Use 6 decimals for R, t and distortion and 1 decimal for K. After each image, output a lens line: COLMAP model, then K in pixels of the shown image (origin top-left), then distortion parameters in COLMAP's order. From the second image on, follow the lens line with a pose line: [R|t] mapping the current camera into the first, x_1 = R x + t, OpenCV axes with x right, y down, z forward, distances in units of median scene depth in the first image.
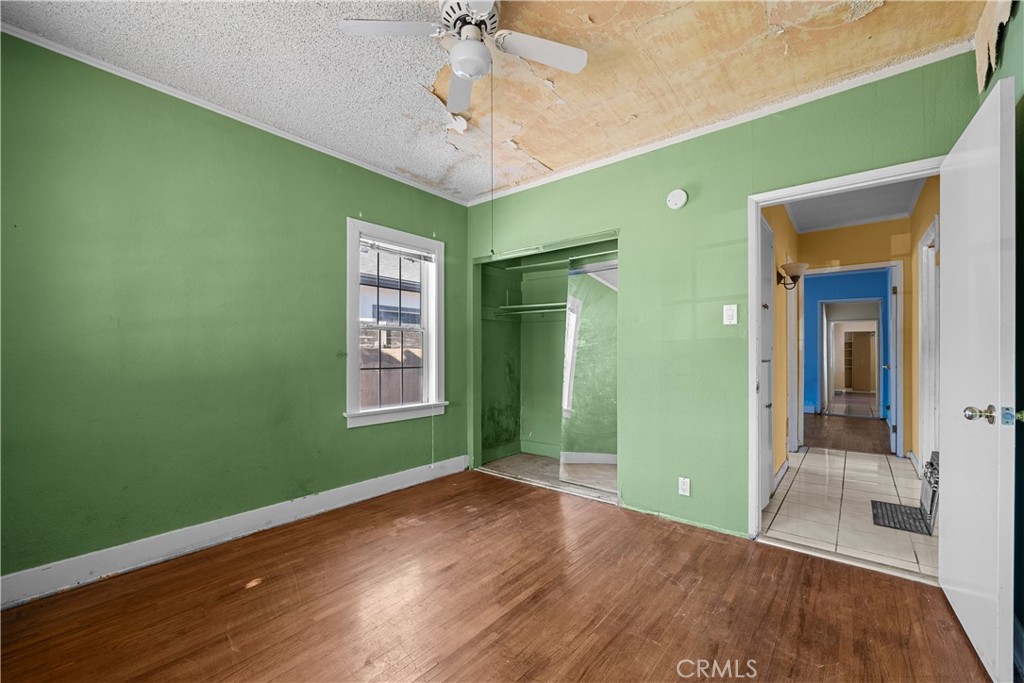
lens RADIAL K [[418.3, 0, 511.0], [0, 418.3, 345.8], [0, 0, 1]] dist [-0.000037, -0.000173]
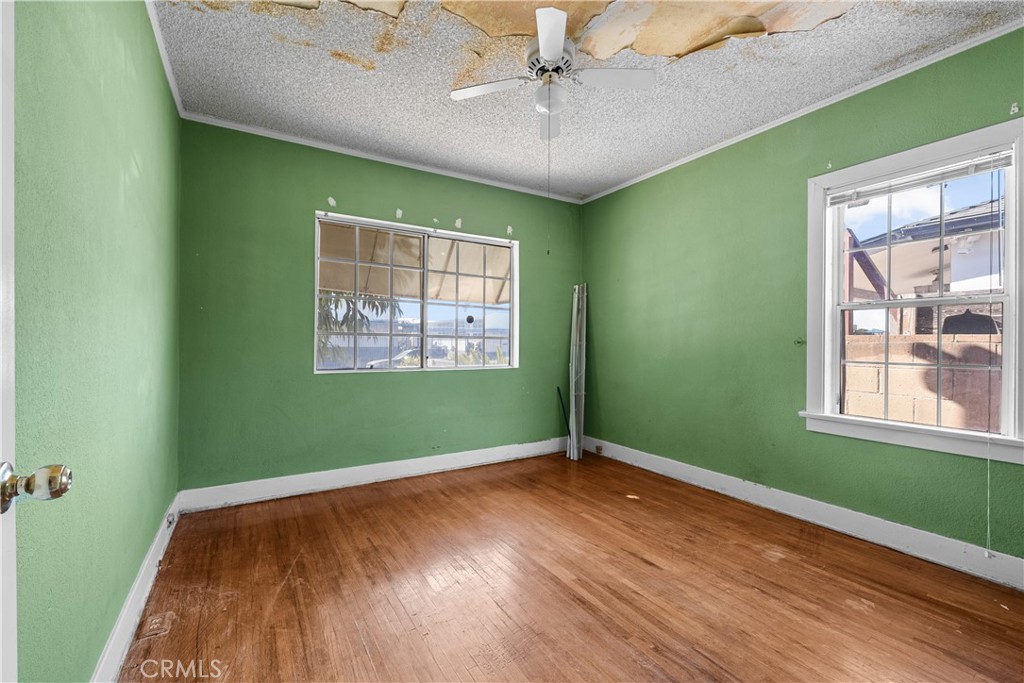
lens RADIAL K [[431.2, 0, 510.2], [0, 431.2, 336.7], [0, 0, 1]] dist [-0.000317, -0.000590]
pose [[-0.324770, -0.012900, -0.945705, 0.710652], [0.009917, 0.999806, -0.017044, 0.020308], [0.945741, -0.014914, -0.324579, 0.813996]]
